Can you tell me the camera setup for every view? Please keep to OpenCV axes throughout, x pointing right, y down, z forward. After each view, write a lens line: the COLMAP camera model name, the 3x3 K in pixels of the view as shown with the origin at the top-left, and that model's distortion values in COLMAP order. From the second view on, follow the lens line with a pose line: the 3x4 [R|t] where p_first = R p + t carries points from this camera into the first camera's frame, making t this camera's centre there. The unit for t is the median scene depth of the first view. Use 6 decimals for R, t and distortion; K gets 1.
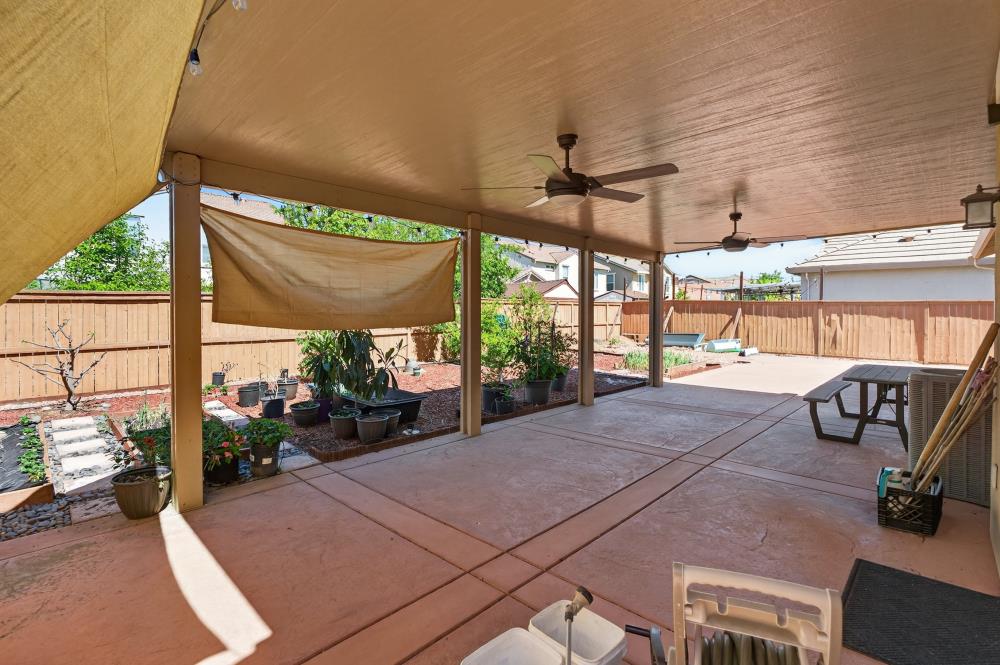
lens RADIAL K [[467.6, 0, 497.9], [0, 467.6, 326.4], [0, 0, 1]] dist [-0.006135, 0.001050]
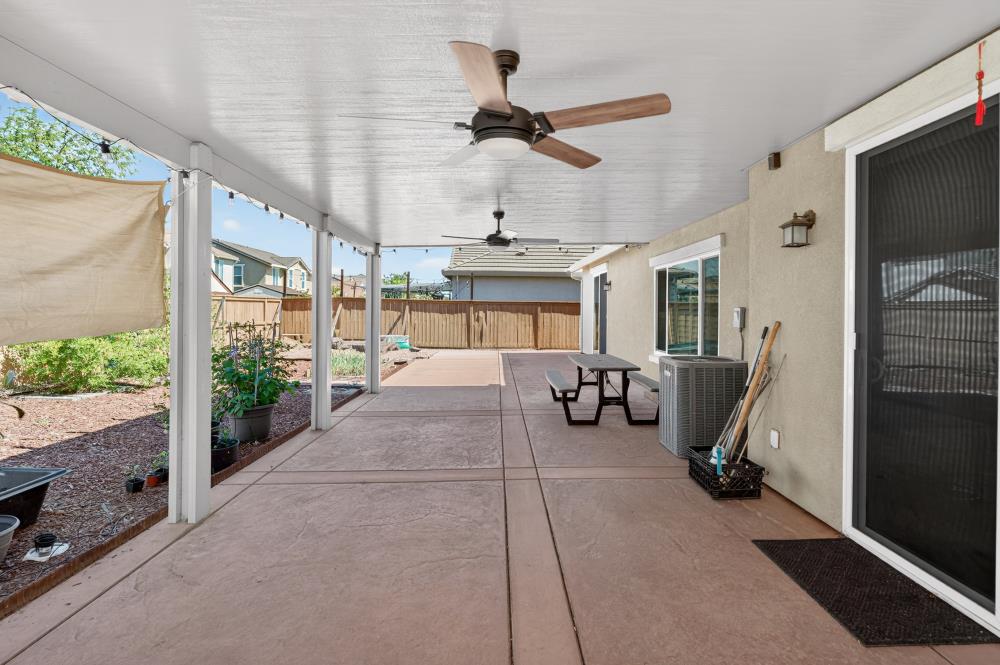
lens RADIAL K [[467.6, 0, 504.8], [0, 467.6, 311.8], [0, 0, 1]] dist [-0.006135, 0.001050]
pose [[0.707182, -0.001733, 0.707029, -0.132227], [0.018854, 0.999688, -0.016407, -0.008434], [-0.706780, 0.024933, 0.706994, 0.206909]]
